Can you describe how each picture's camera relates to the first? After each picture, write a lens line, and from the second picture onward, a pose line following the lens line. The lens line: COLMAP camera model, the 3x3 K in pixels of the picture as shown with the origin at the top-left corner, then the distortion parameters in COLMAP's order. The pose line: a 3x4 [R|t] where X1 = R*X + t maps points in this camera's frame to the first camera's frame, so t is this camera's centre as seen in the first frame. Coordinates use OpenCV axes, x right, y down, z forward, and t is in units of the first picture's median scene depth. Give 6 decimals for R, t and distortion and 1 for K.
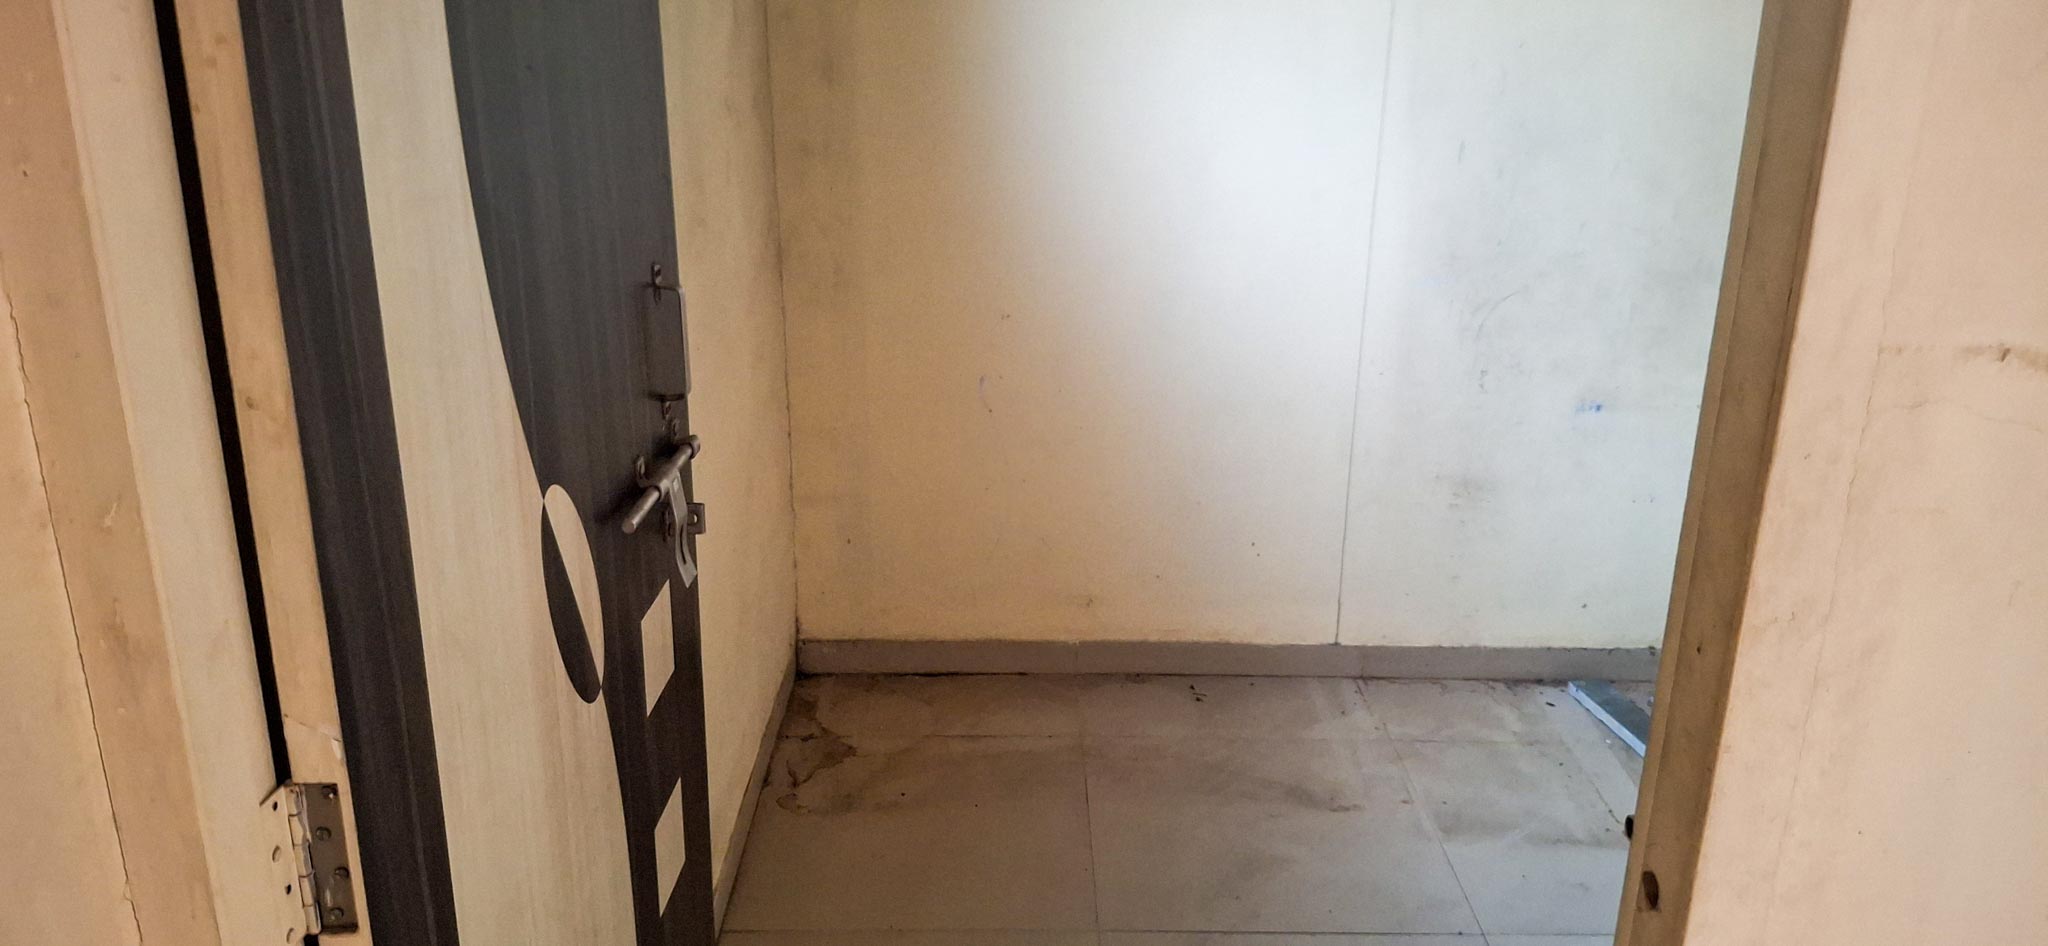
lens RADIAL K [[1513.2, 0, 995.4], [0, 1513.2, 442.7], [0, 0, 1]] dist [0.130877, -0.239530]
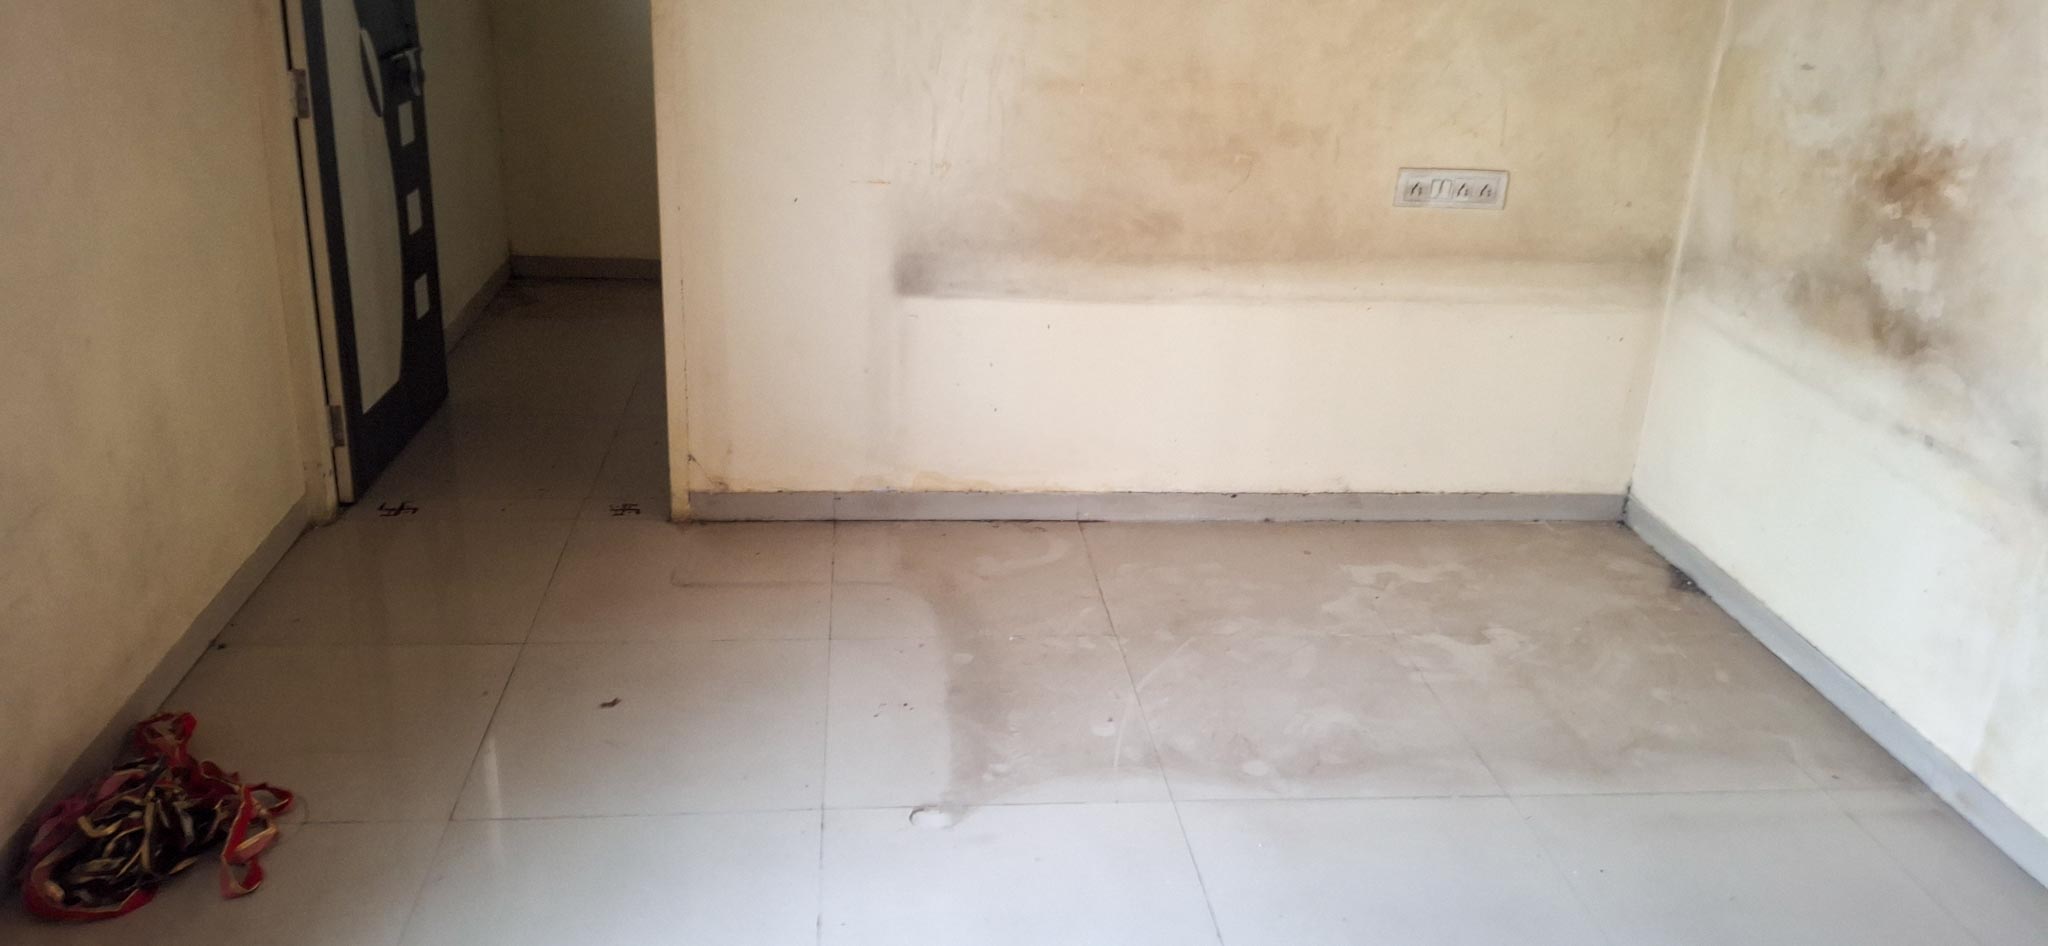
lens RADIAL K [[1513.2, 0, 995.4], [0, 1513.2, 442.7], [0, 0, 1]] dist [0.130877, -0.239530]
pose [[0.994176, 0.003381, 0.107716, 0.571458], [-0.007705, 0.999180, 0.039752, 0.655337], [-0.107493, -0.040350, 0.993387, -1.996429]]
